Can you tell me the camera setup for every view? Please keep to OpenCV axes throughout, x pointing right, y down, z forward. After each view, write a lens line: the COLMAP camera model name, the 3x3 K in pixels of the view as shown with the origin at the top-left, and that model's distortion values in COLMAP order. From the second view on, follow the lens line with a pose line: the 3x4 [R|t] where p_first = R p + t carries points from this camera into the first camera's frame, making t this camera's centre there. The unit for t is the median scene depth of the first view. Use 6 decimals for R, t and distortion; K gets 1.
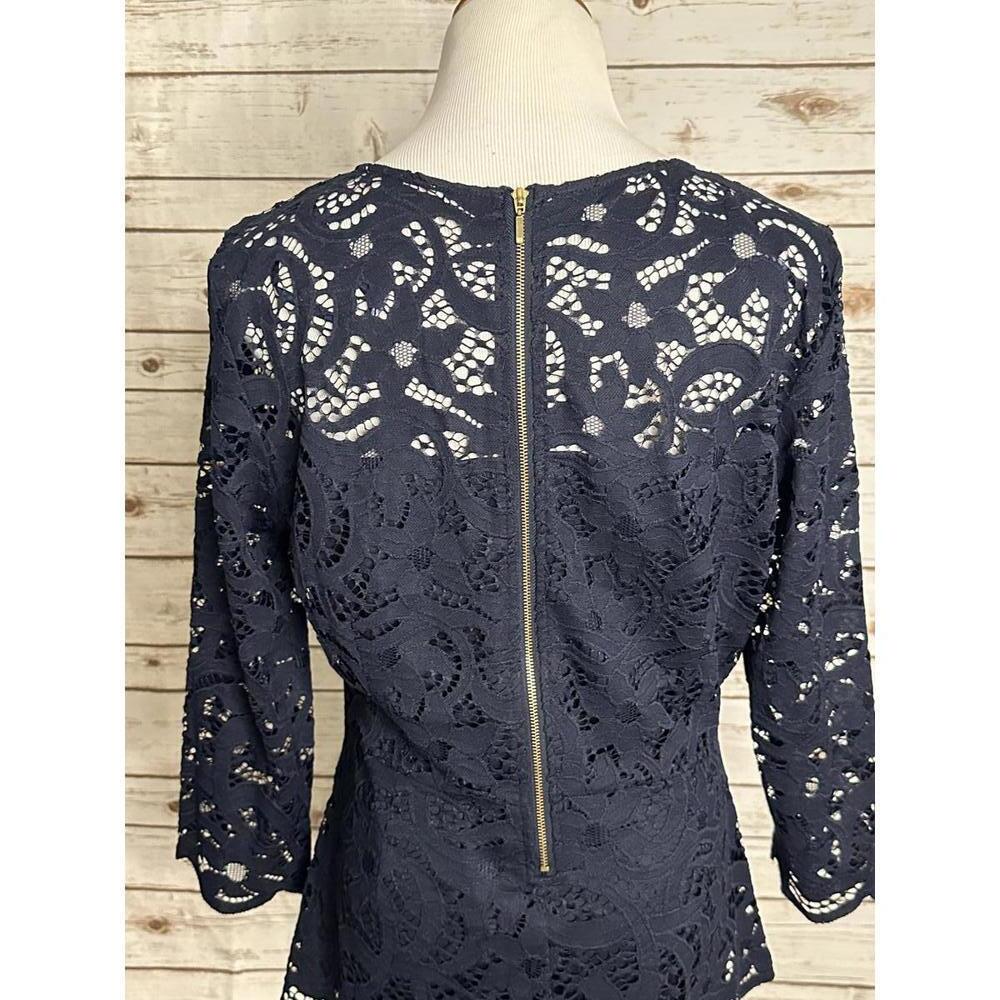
lens RADIAL K [[1230.0, 0, 495.5], [0, 1230.0, 504.3], [0, 0, 1]] dist [0.044567, 0.000000]
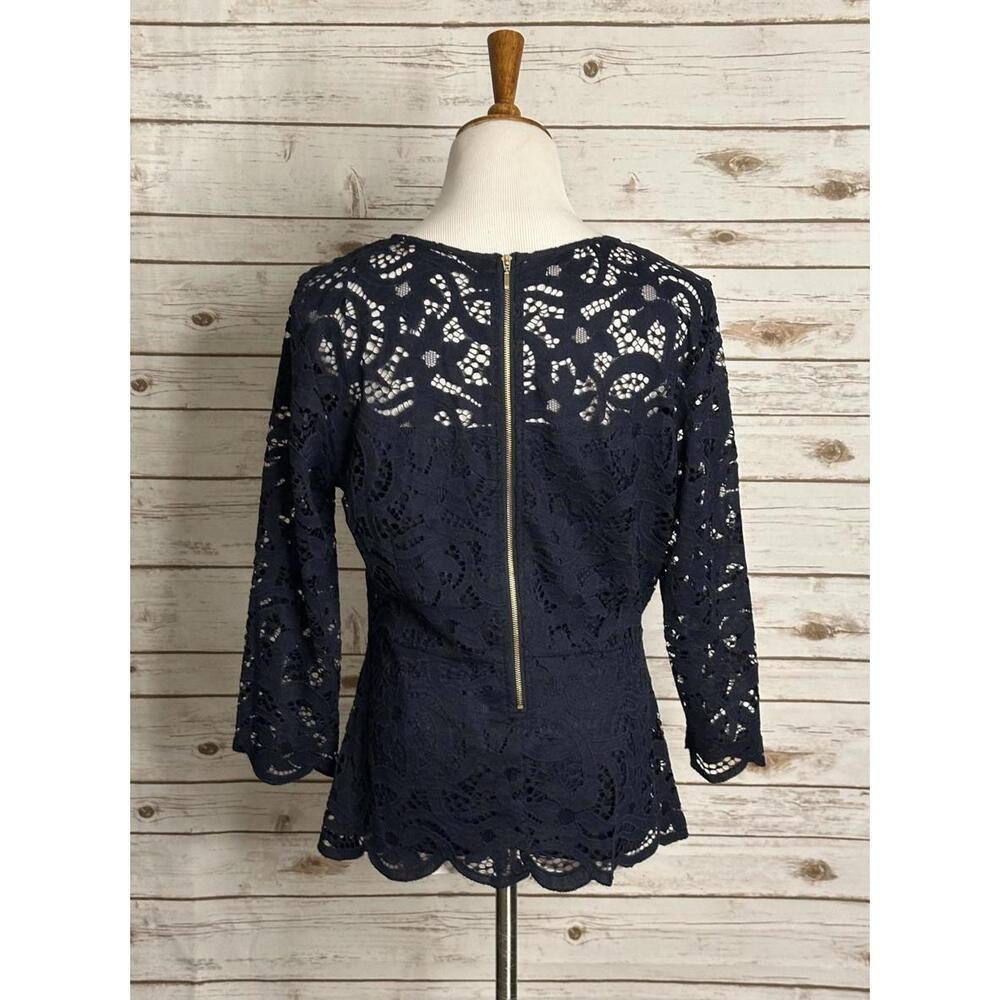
lens RADIAL K [[2054.6, 0, 514.0], [0, 2054.6, 537.7], [0, 0, 1]] dist [0.191801, 0.000000]
pose [[0.997766, 0.004789, 0.066634, -0.125166], [-0.000150, 0.997586, -0.069445, 0.248391], [-0.066805, 0.069280, 0.995358, -1.380216]]
